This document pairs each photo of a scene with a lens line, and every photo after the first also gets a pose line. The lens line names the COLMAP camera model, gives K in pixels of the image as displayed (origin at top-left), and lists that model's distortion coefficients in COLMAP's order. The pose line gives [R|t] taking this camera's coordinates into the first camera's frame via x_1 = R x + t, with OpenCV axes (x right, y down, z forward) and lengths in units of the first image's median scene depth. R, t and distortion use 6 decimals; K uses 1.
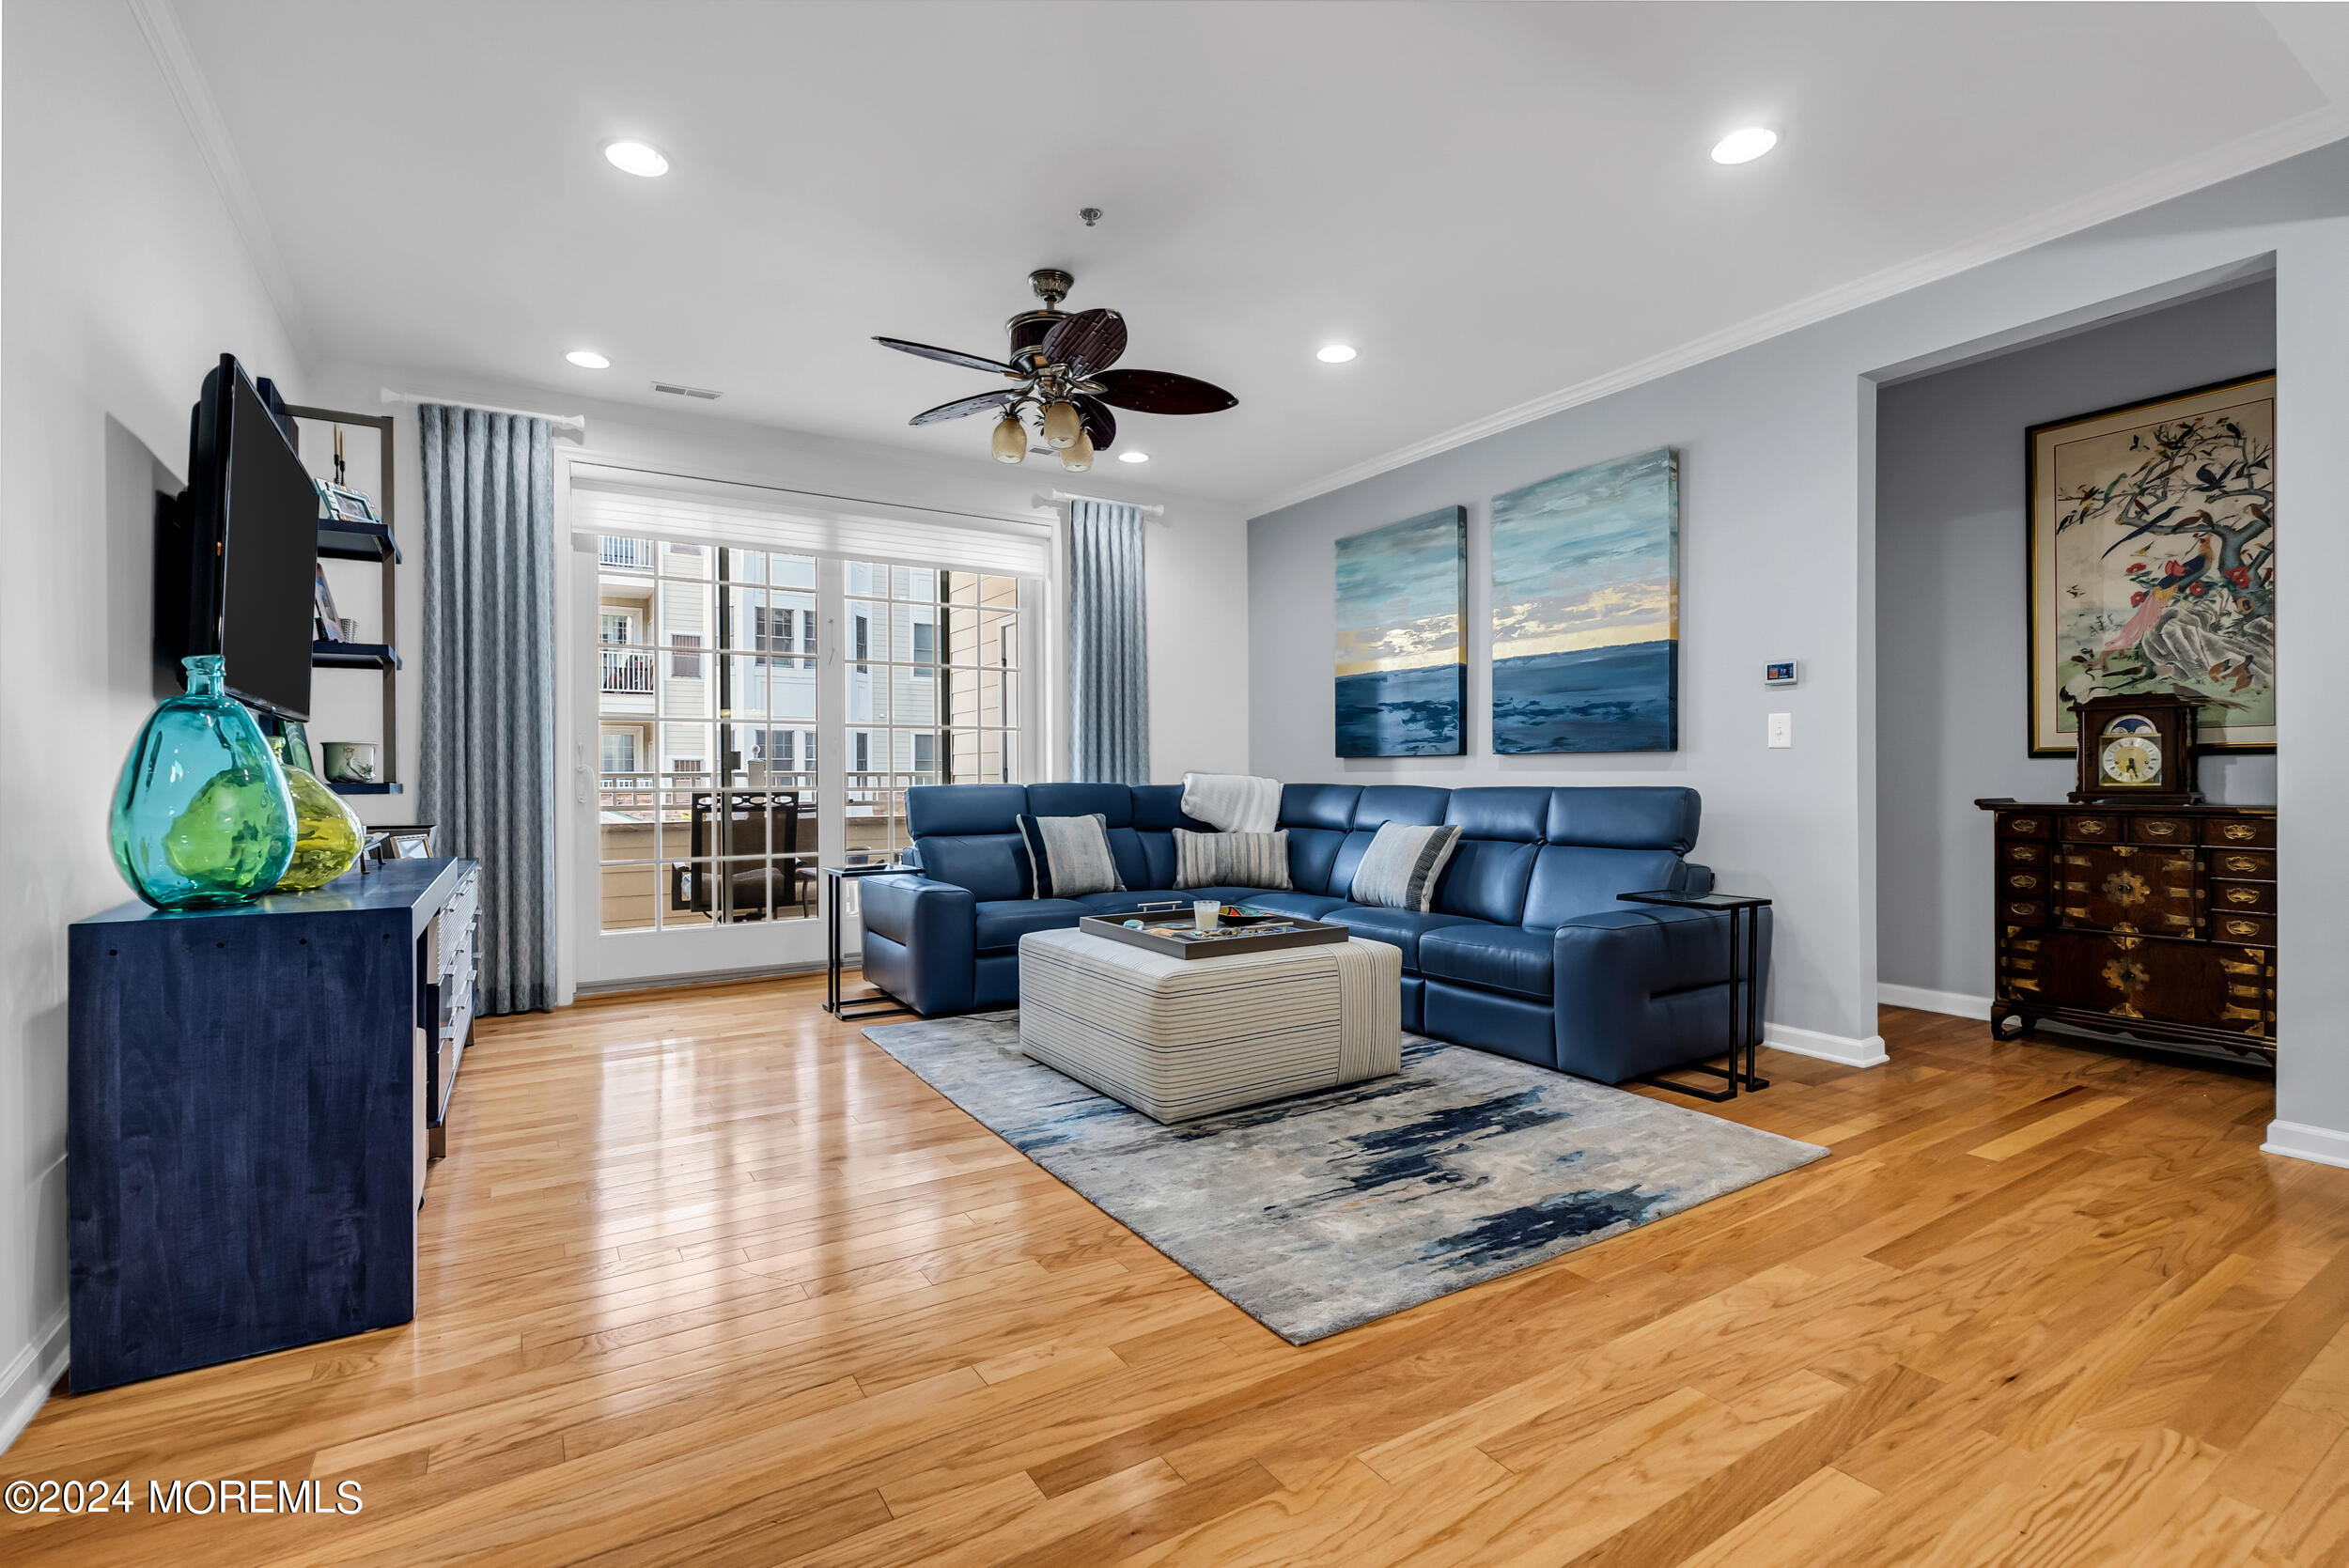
lens RADIAL K [[1079.4, 0, 1165.6], [0, 1079.4, 773.9], [0, 0, 1]] dist [-0.004496, 0.001257]
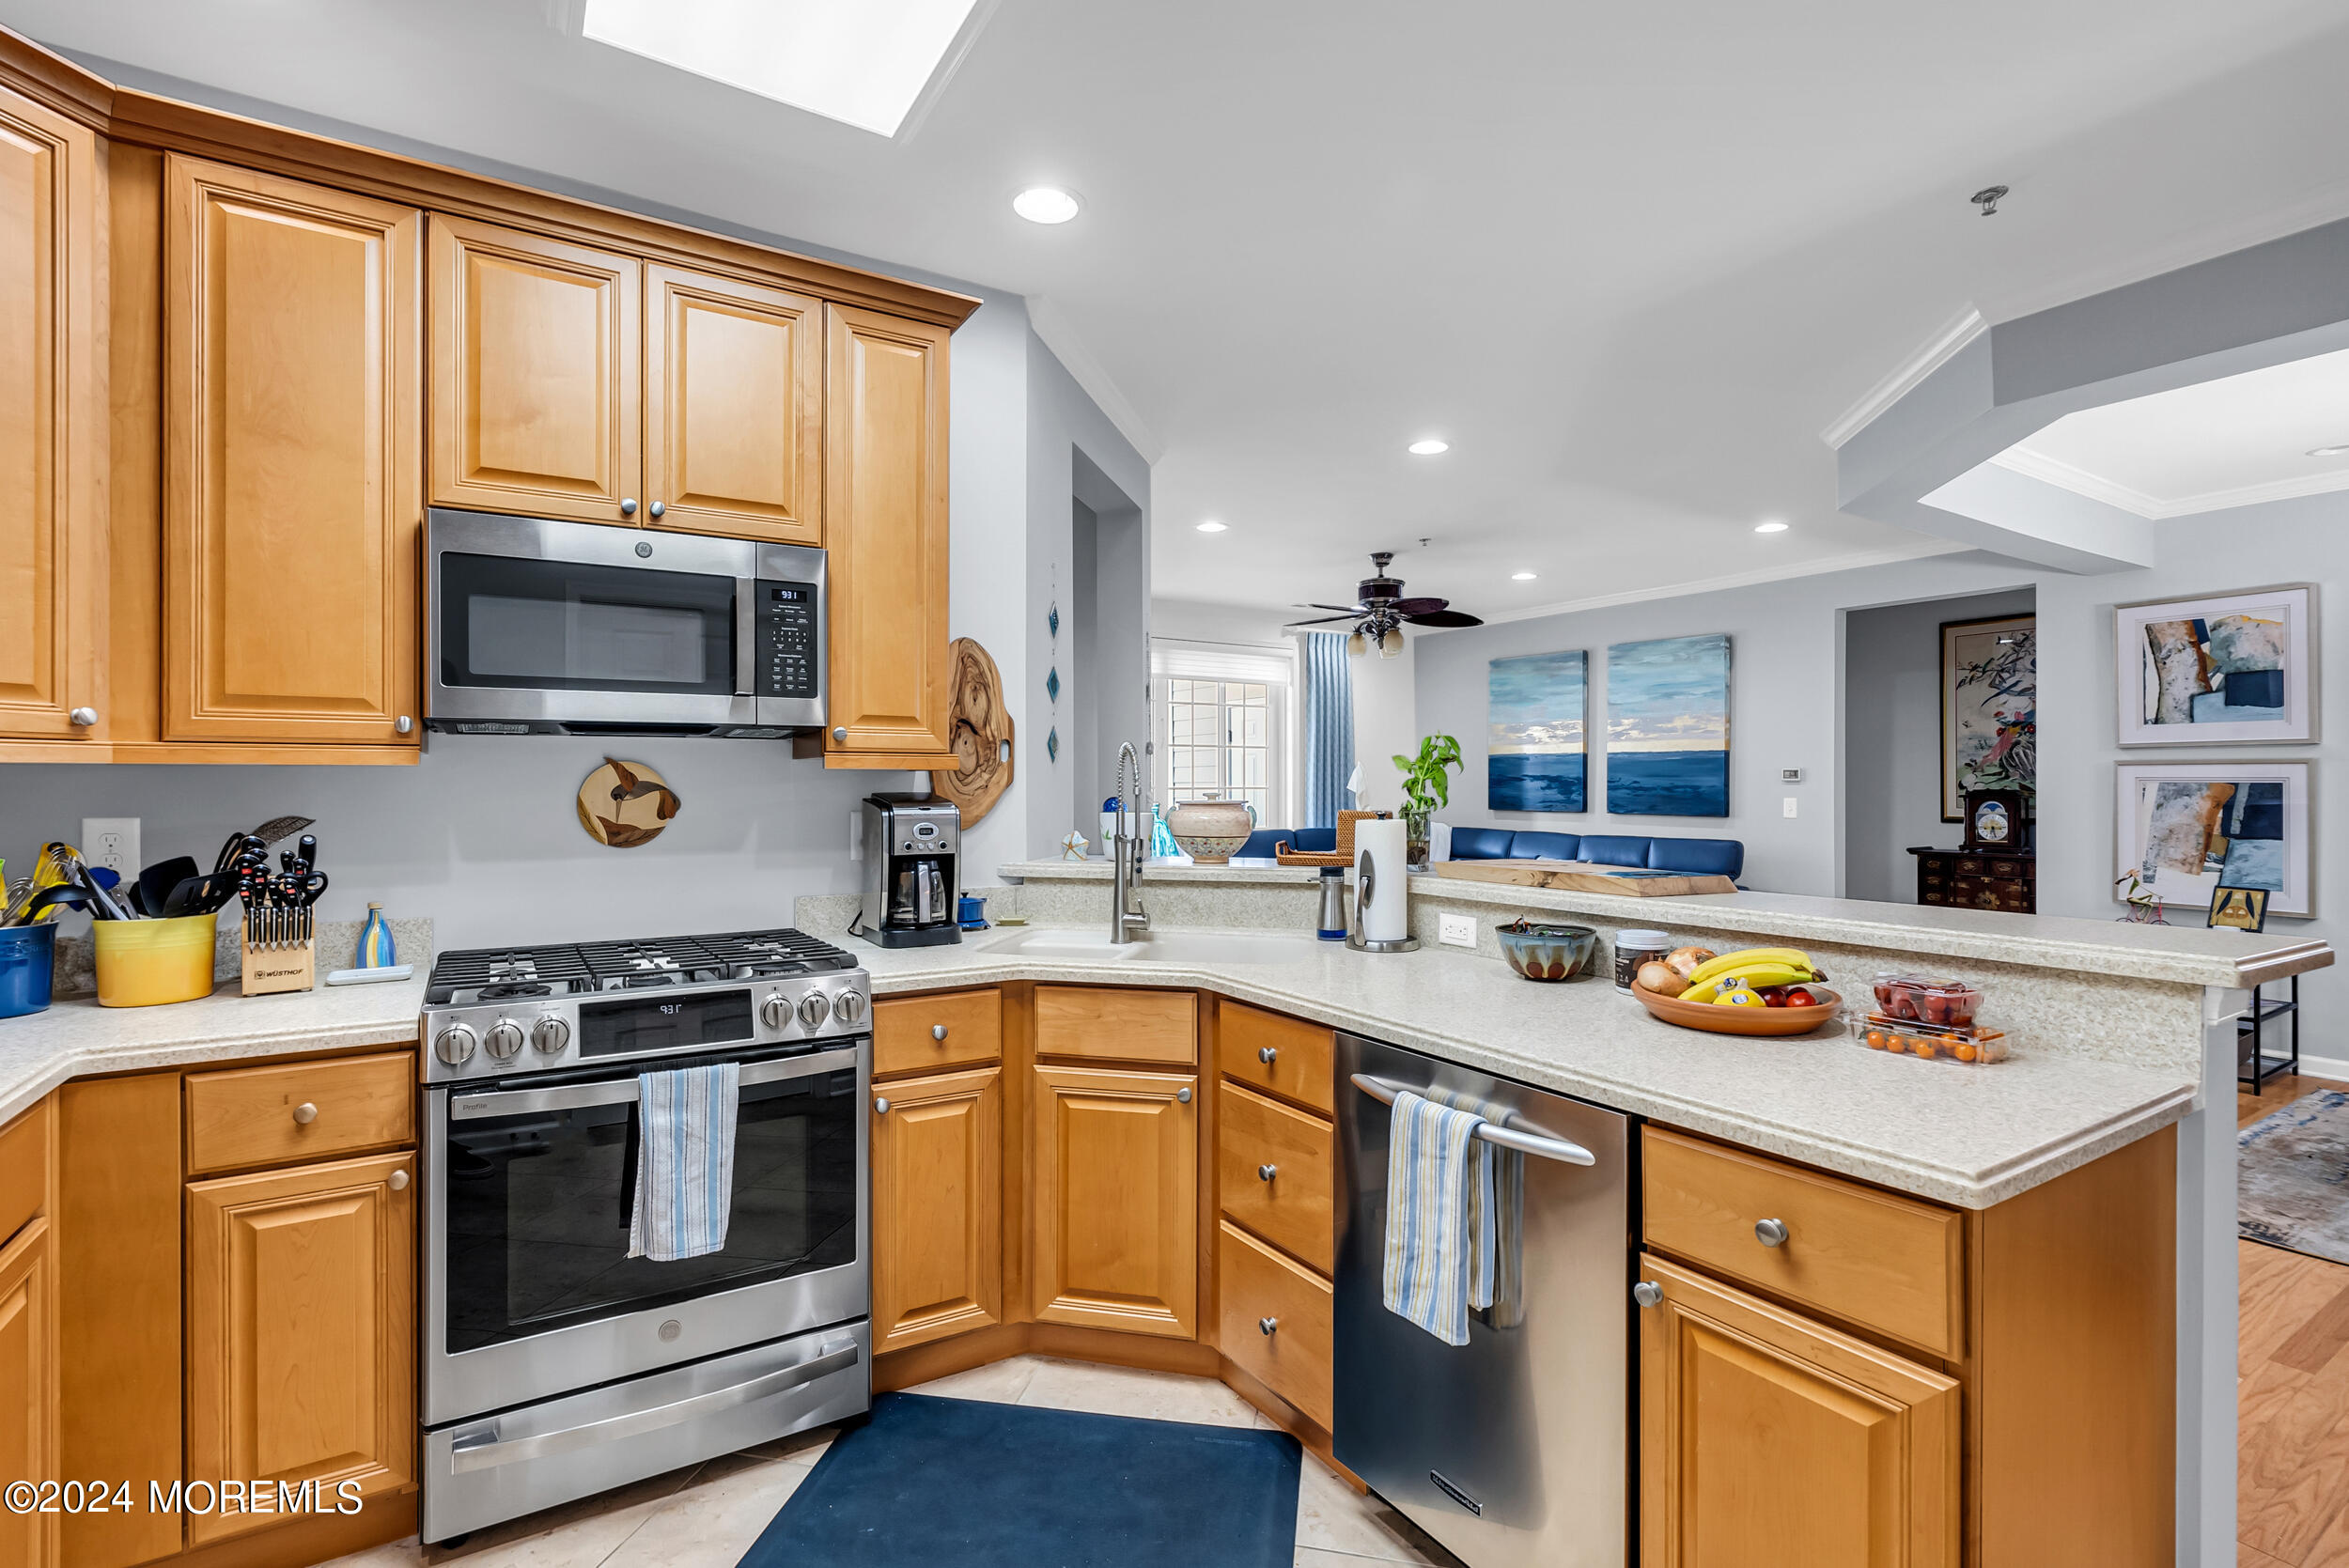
lens RADIAL K [[1079.4, 0, 1185.1], [0, 1079.4, 790.4], [0, 0, 1]] dist [-0.004496, 0.001257]
pose [[0.999988, 0.003165, -0.003838, -0.355183], [-0.003143, 0.999979, 0.005705, -0.069391], [0.003856, -0.005693, 0.999976, -0.660929]]
